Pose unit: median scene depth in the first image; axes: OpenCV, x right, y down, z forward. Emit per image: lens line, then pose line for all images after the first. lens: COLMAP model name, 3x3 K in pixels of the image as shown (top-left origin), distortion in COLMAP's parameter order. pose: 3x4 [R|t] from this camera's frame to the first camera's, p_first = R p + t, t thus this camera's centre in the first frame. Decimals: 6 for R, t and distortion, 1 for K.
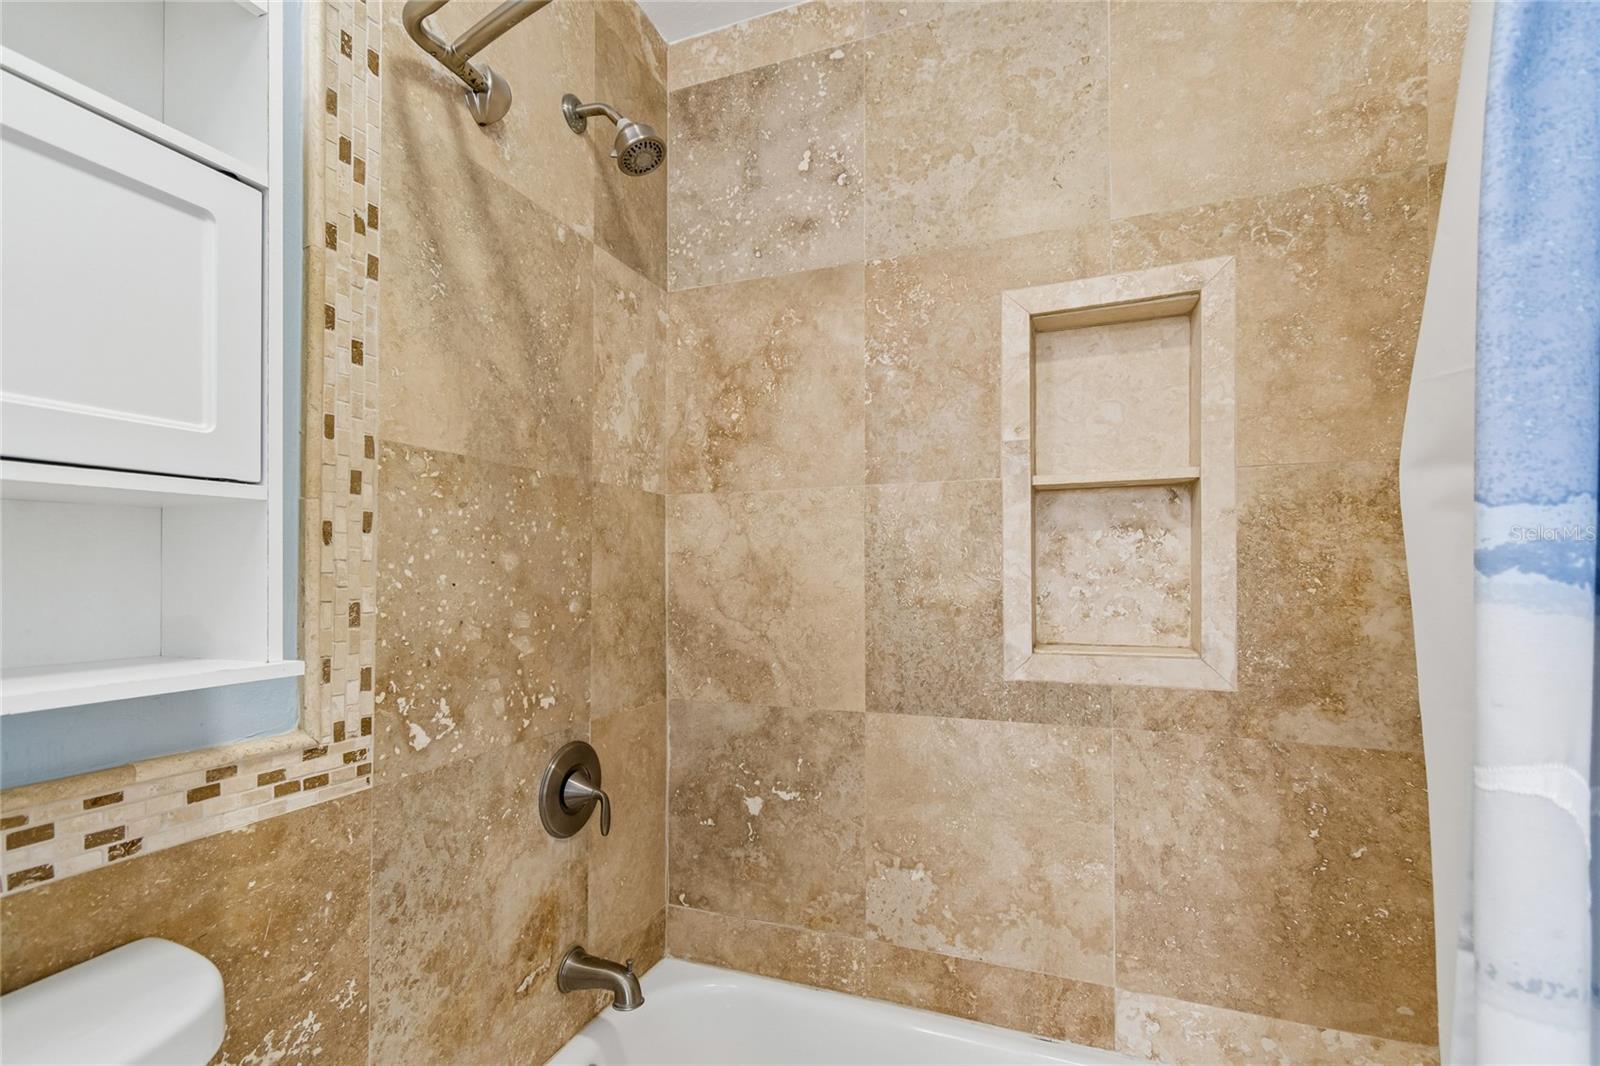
lens RADIAL K [[722.0, 0, 785.5], [0, 722.0, 573.7], [0, 0, 1]] dist [0.002868, -0.001414]
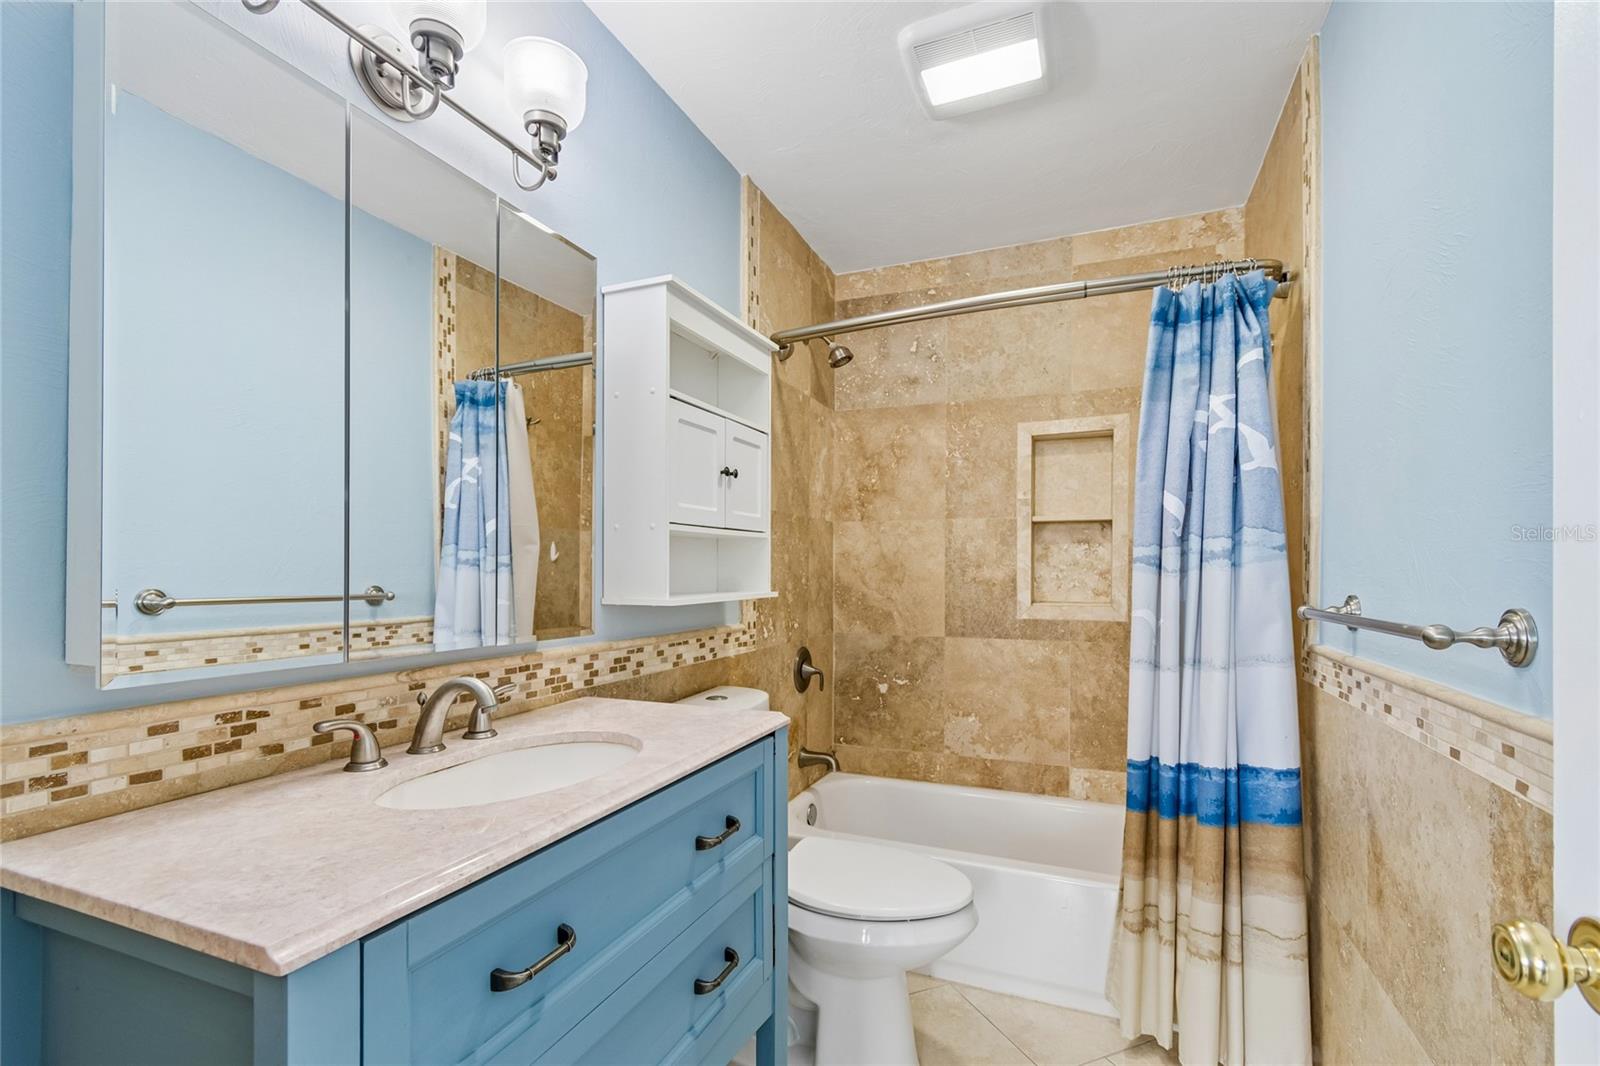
lens RADIAL K [[722.0, 0, 791.8], [0, 722.0, 576.9], [0, 0, 1]] dist [0.002868, -0.001414]
pose [[0.999818, 0.006318, -0.018013, -0.277616], [-0.006125, 0.999923, 0.010758, 0.013677], [0.018079, -0.010646, 0.999780, -0.982454]]
